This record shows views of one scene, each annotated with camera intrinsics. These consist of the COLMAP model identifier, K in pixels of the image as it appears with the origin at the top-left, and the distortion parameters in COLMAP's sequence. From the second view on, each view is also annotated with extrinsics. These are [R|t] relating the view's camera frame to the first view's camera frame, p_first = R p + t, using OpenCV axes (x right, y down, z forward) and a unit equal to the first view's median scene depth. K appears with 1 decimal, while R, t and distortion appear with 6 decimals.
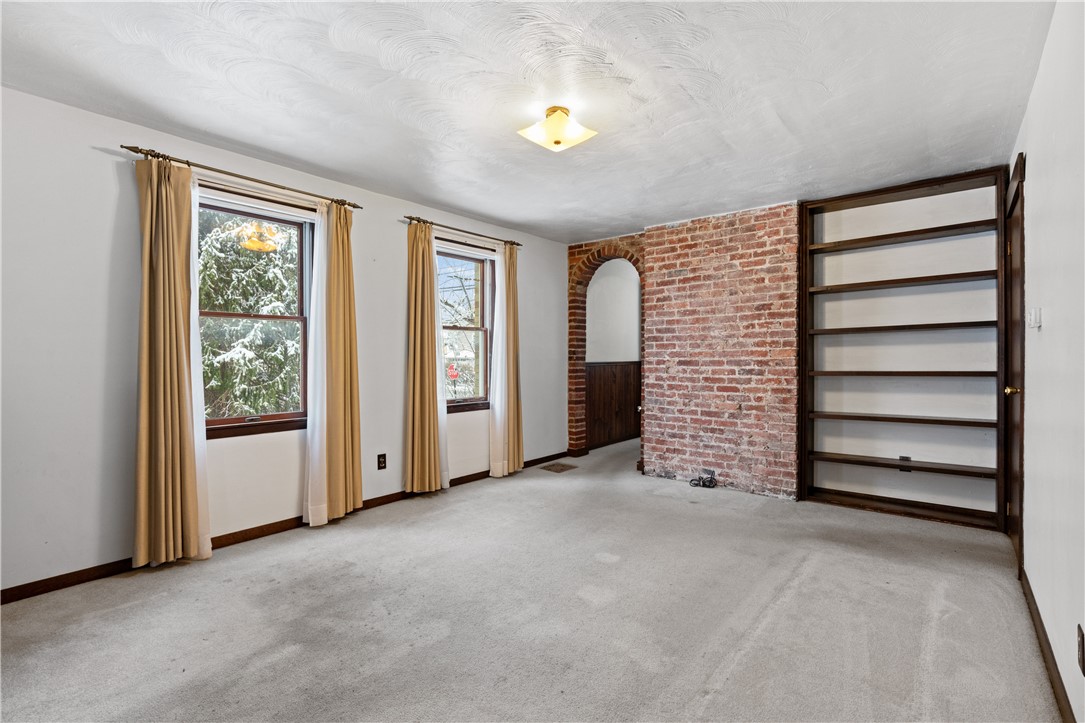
lens RADIAL K [[488.0, 0, 545.6], [0, 488.0, 360.0], [0, 0, 1]] dist [-0.010341, 0.000093]
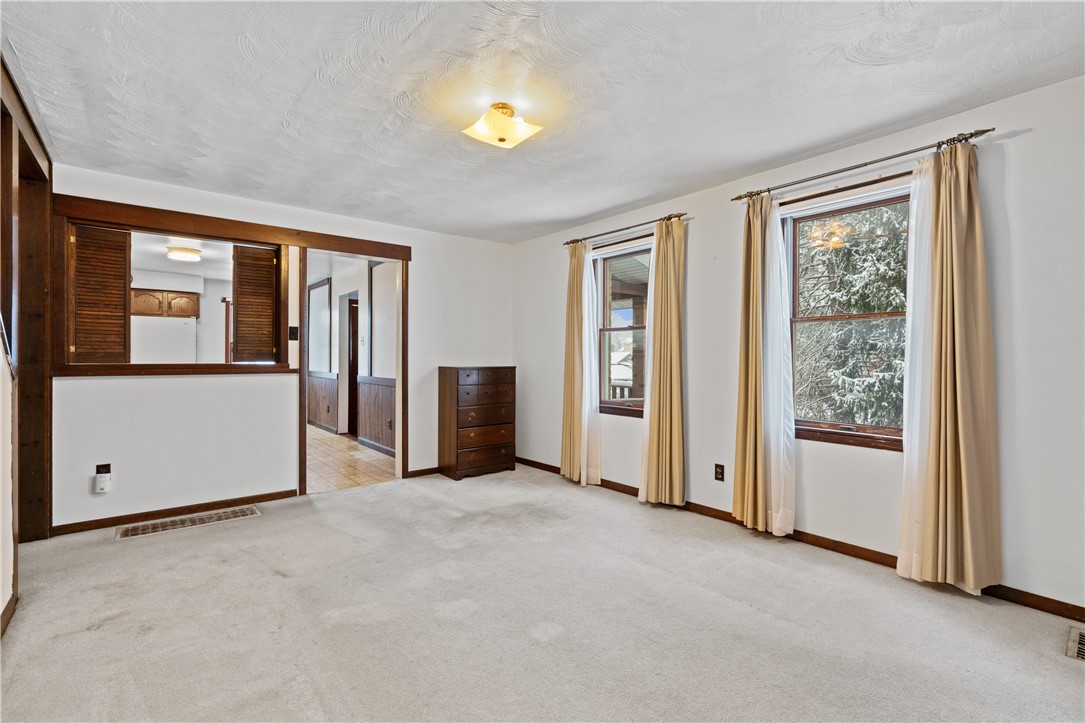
lens RADIAL K [[488.0, 0, 545.6], [0, 488.0, 360.0], [0, 0, 1]] dist [-0.010341, 0.000093]
pose [[-0.185964, 0.007863, -0.982525, 0.586540], [-0.006390, 0.999937, 0.009212, -0.011536], [0.982536, 0.007992, -0.185902, 0.778384]]
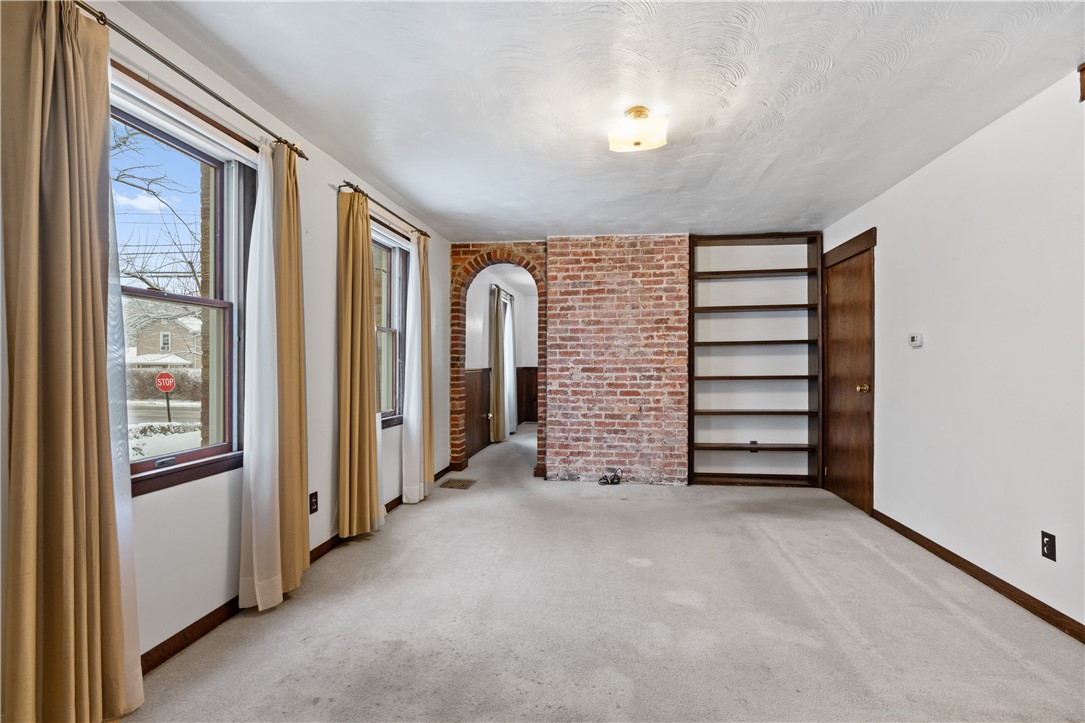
lens RADIAL K [[485.9, 0, 544.9], [0, 485.9, 364.2], [0, 0, 1]] dist [-0.012229, 0.000631]
pose [[0.851217, 0.004138, 0.524797, -0.390743], [-0.001310, 0.999983, -0.005759, 0.000052], [-0.524812, 0.004215, 0.851208, 0.167586]]
